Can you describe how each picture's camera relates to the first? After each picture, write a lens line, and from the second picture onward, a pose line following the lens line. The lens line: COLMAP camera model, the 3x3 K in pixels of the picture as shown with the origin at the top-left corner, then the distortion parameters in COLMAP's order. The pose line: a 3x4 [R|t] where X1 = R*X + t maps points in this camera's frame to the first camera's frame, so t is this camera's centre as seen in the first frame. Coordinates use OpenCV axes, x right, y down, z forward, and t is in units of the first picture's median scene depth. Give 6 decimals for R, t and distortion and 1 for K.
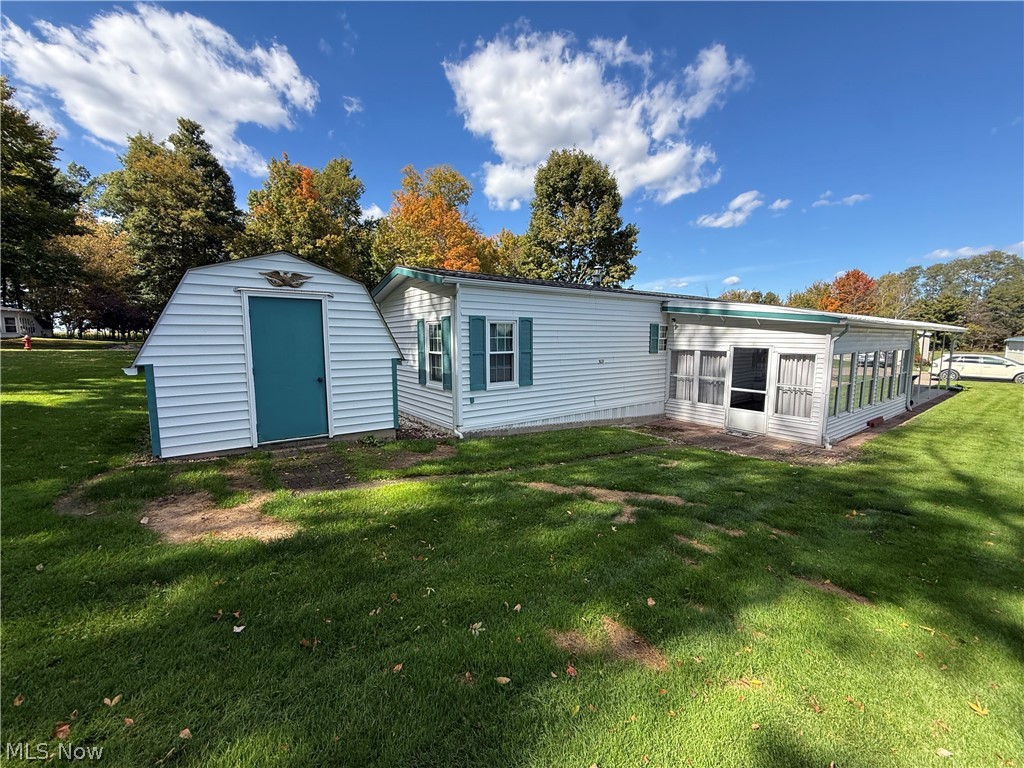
lens RADIAL K [[409.0, 0, 510.4], [0, 409.0, 380.7], [0, 0, 1]] dist [-0.000982, 0.000772]
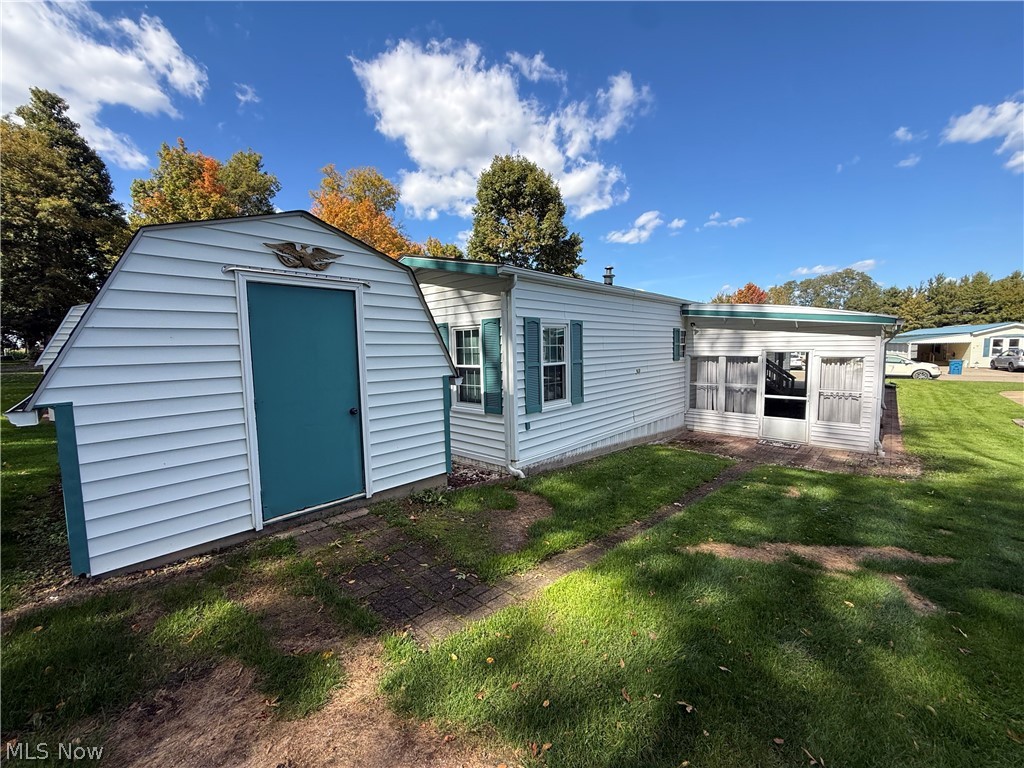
lens RADIAL K [[409.0, 0, 513.3], [0, 409.0, 389.3], [0, 0, 1]] dist [-0.000982, 0.000772]
pose [[0.981390, -0.038256, 0.188174, -0.228018], [0.039181, 0.999231, -0.001197, -0.019706], [-0.187983, 0.008548, 0.982135, 0.207381]]
